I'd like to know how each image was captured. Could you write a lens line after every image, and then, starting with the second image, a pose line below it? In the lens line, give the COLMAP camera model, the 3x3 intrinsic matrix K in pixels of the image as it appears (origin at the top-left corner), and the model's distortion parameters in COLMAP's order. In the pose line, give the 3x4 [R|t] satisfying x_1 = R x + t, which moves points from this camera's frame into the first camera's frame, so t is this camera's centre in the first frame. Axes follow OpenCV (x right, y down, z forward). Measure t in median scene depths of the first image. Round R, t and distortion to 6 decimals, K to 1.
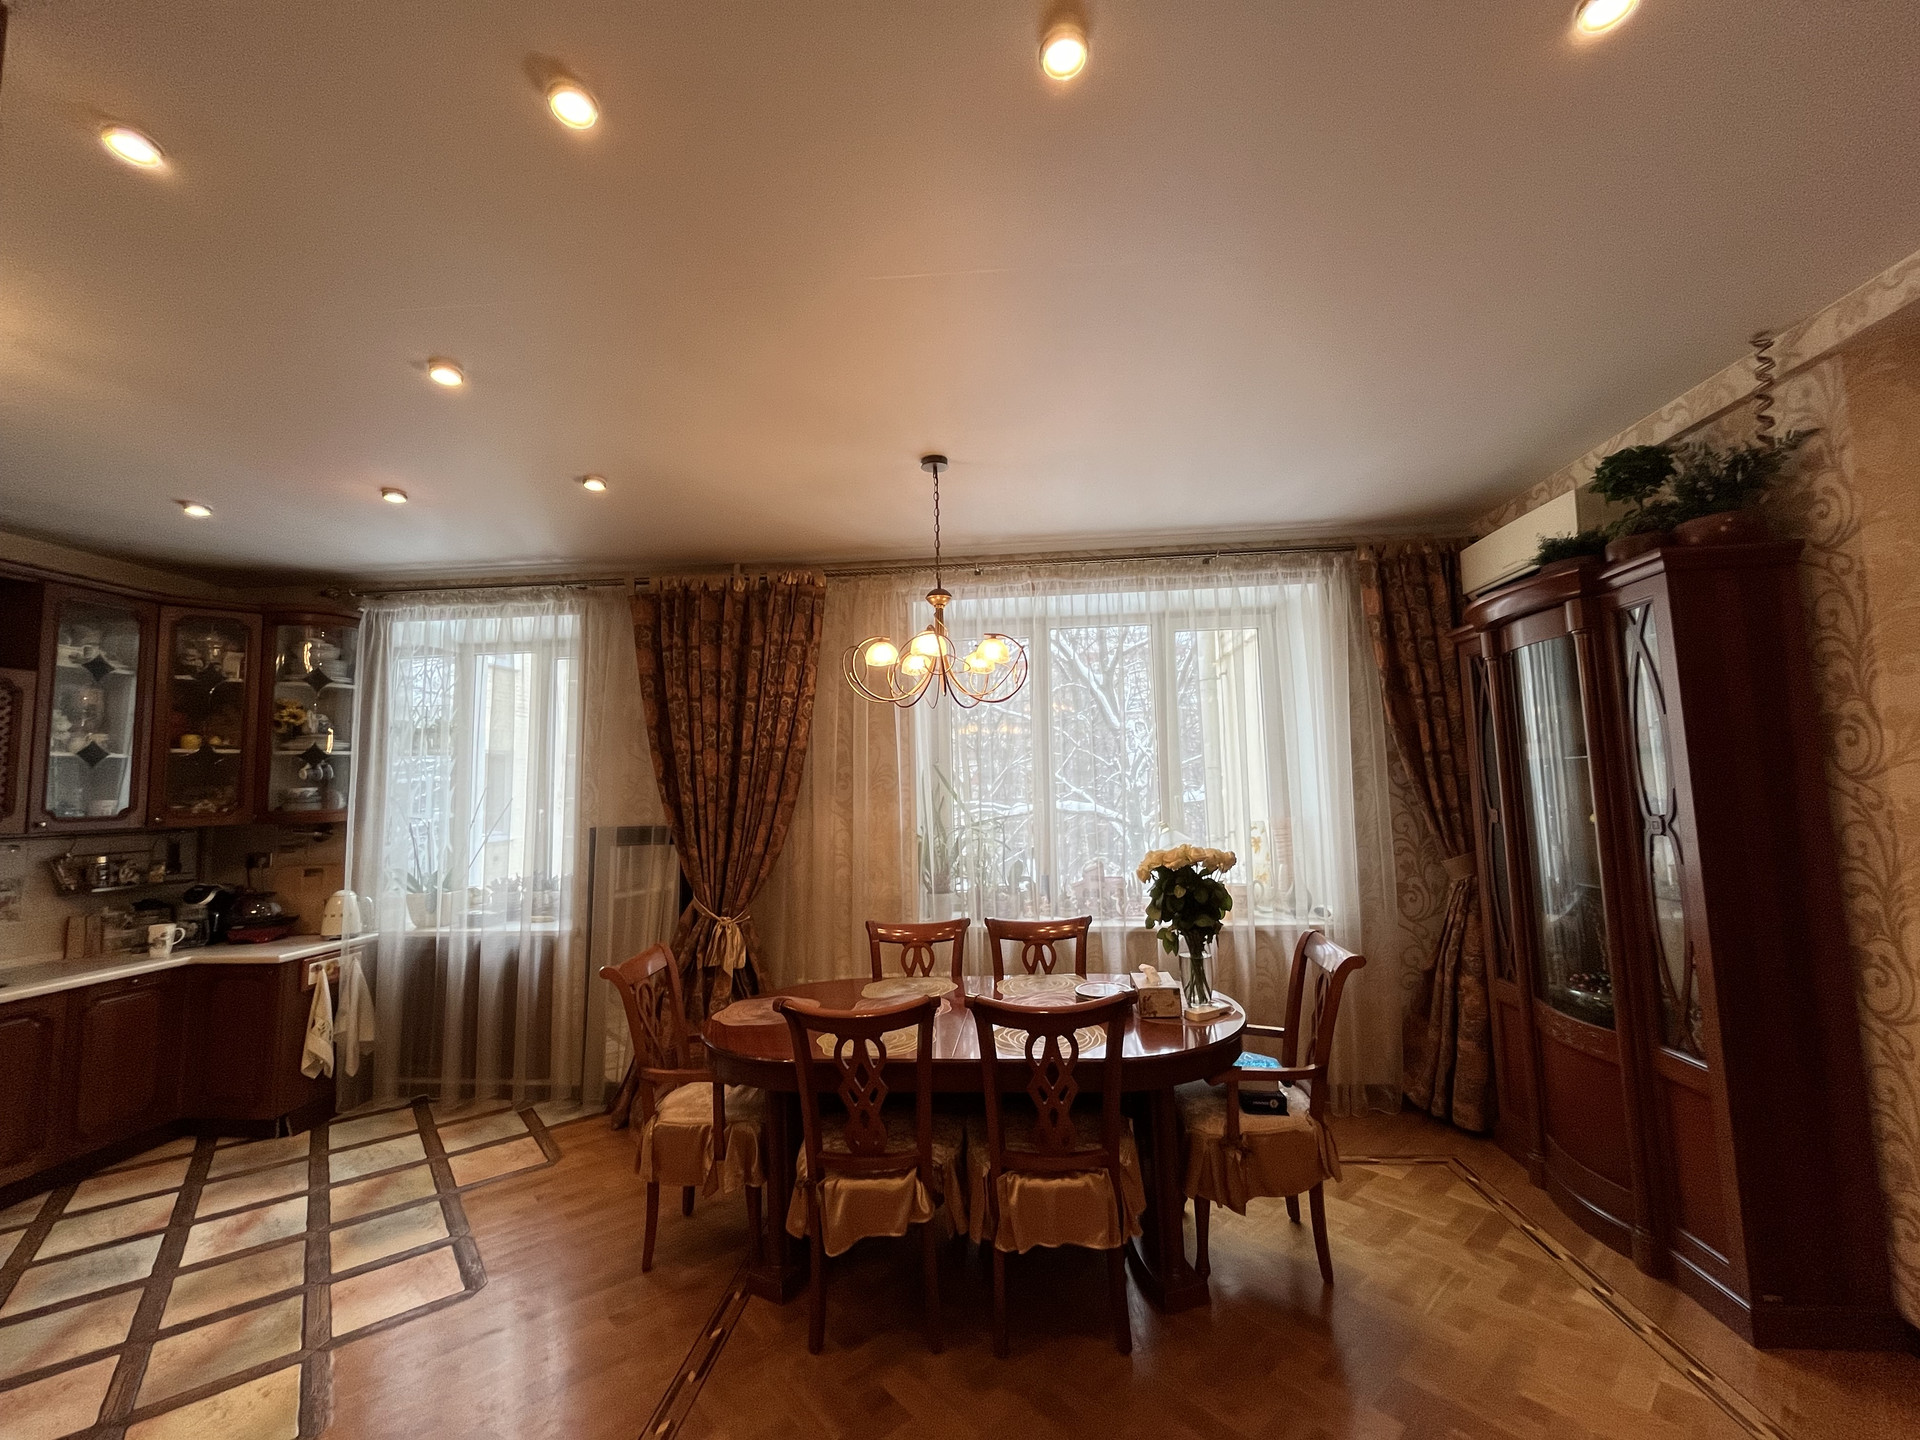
lens RADIAL K [[776.5, 0, 963.5], [0, 776.5, 720.7], [0, 0, 1]] dist [-0.001762, -0.000782]
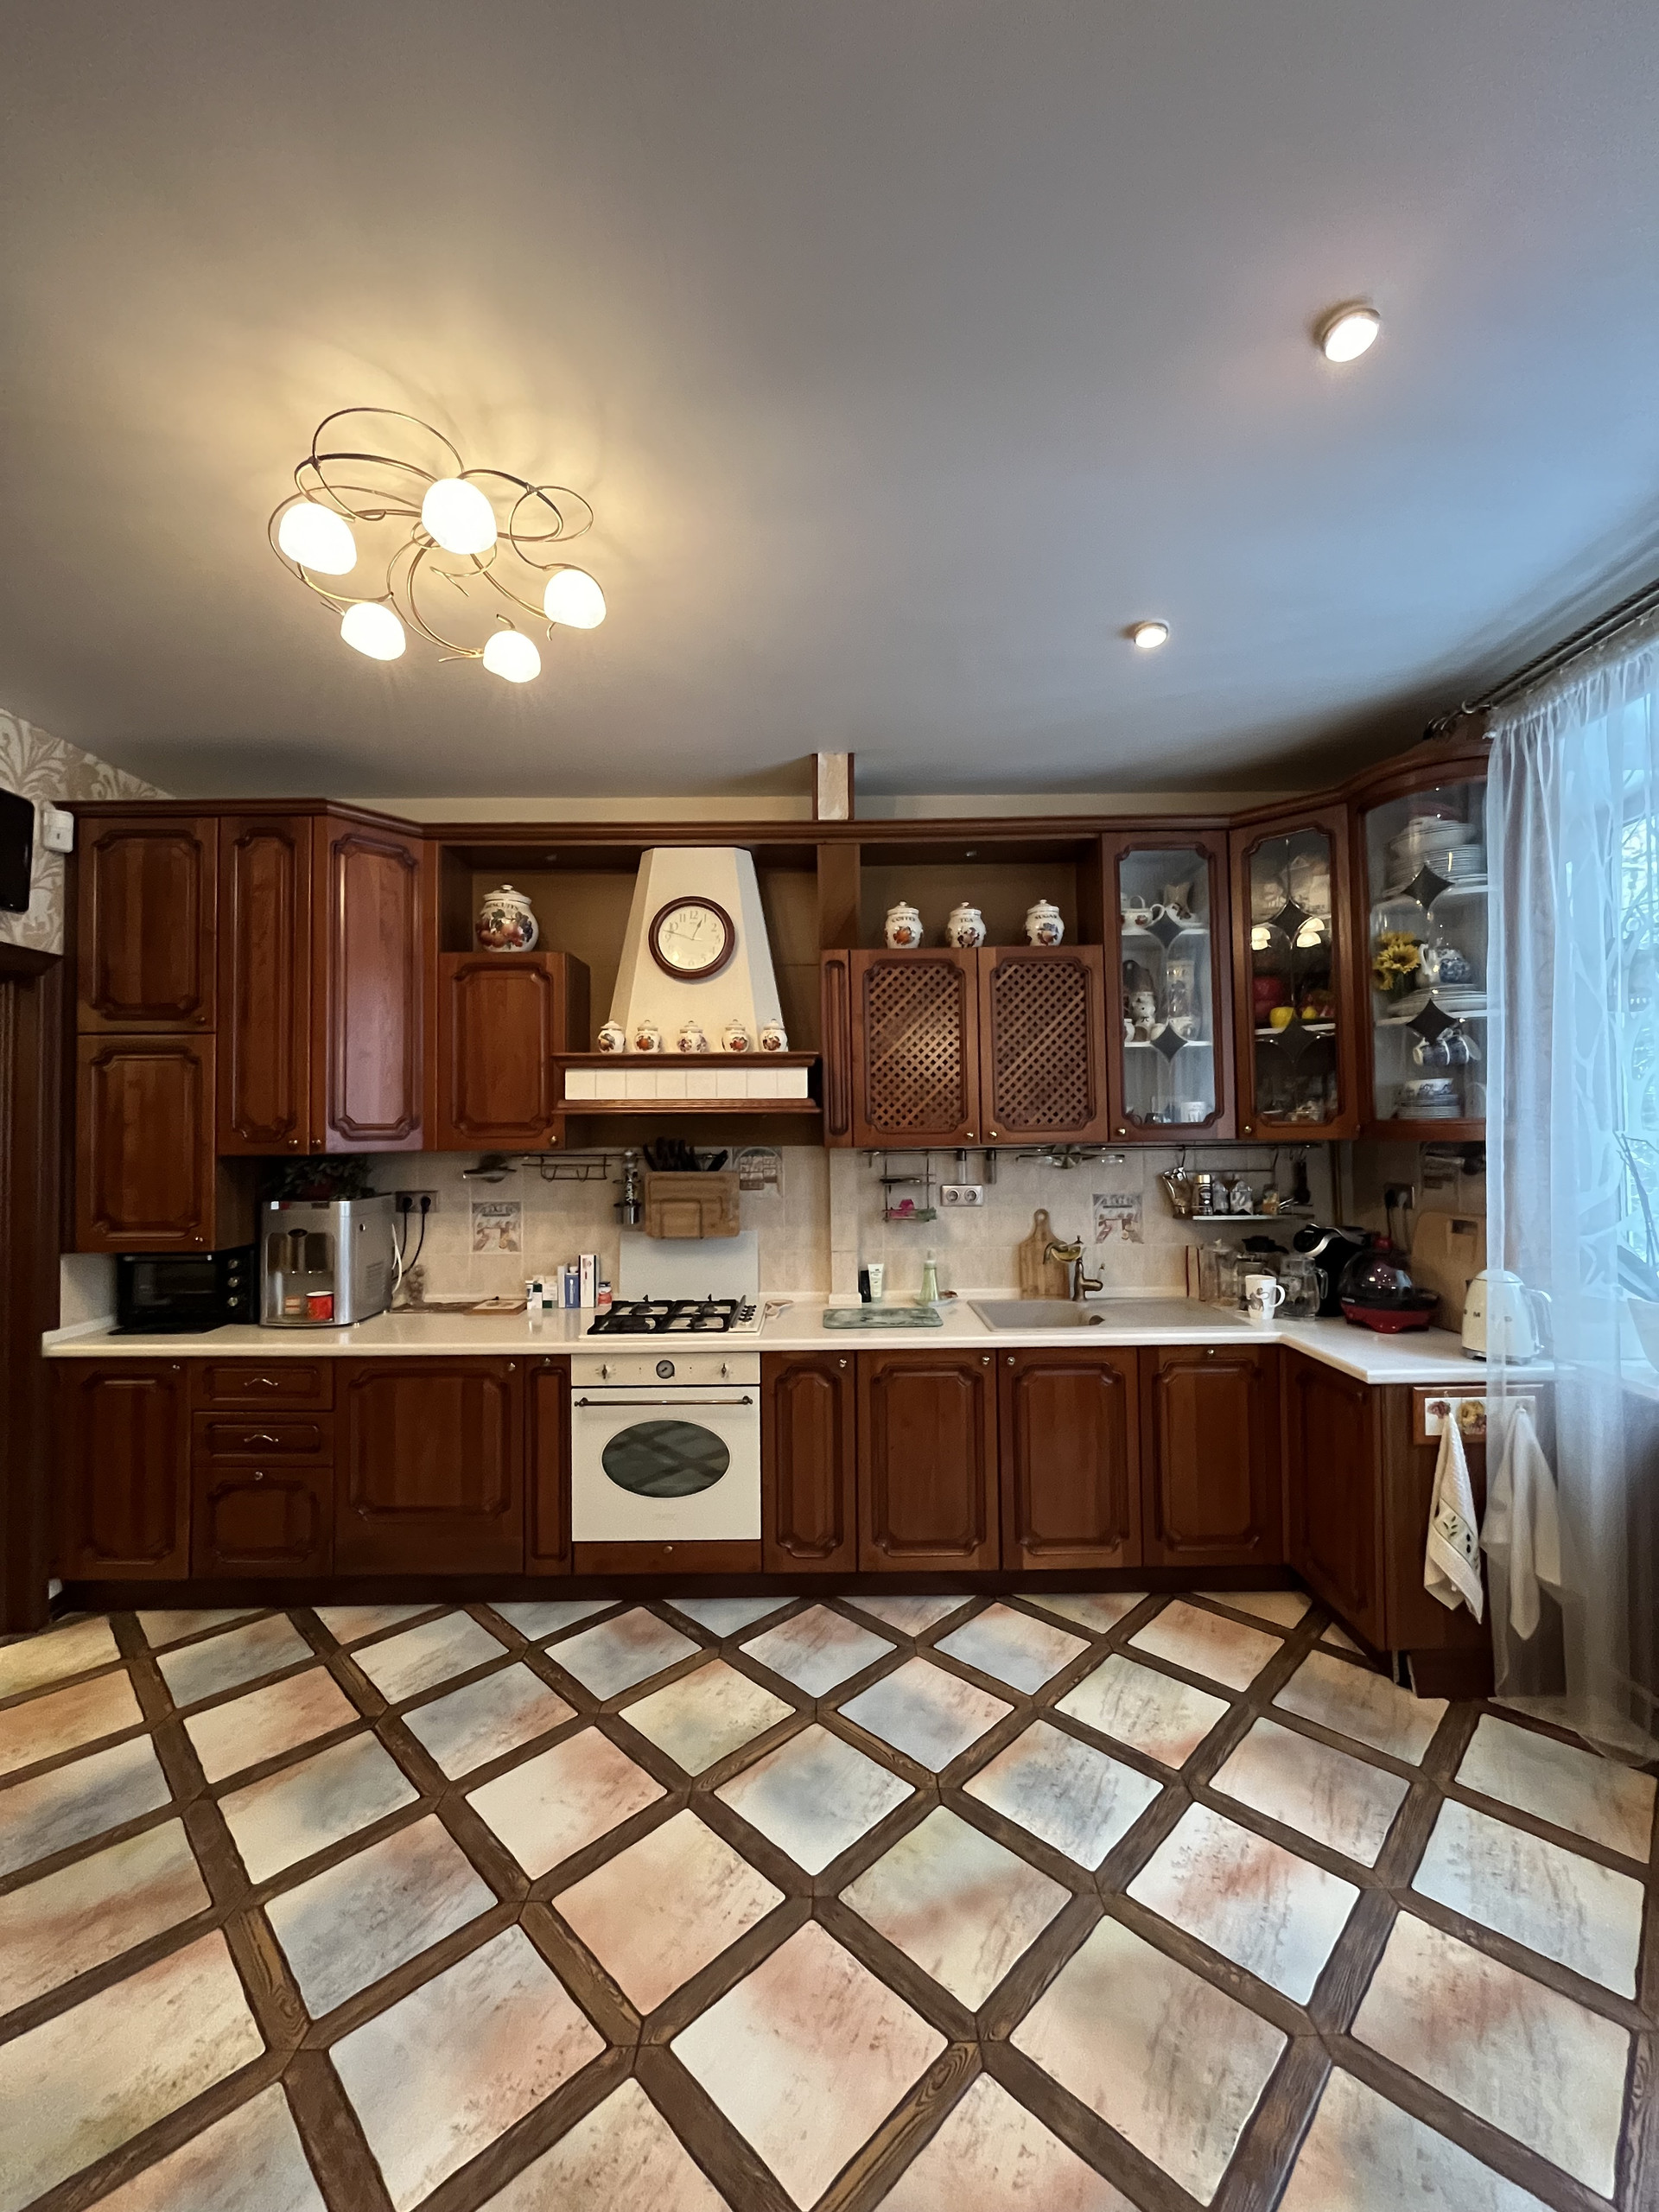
lens RADIAL K [[894.6, 0, 830.3], [0, 894.6, 1104.3], [0, 0, 1]] dist [-0.001762, -0.000782]
pose [[0.096231, -0.004970, -0.995347, -0.251110], [0.098761, 0.995101, 0.004579, 0.062689], [0.990447, -0.098742, 0.096251, 0.534191]]
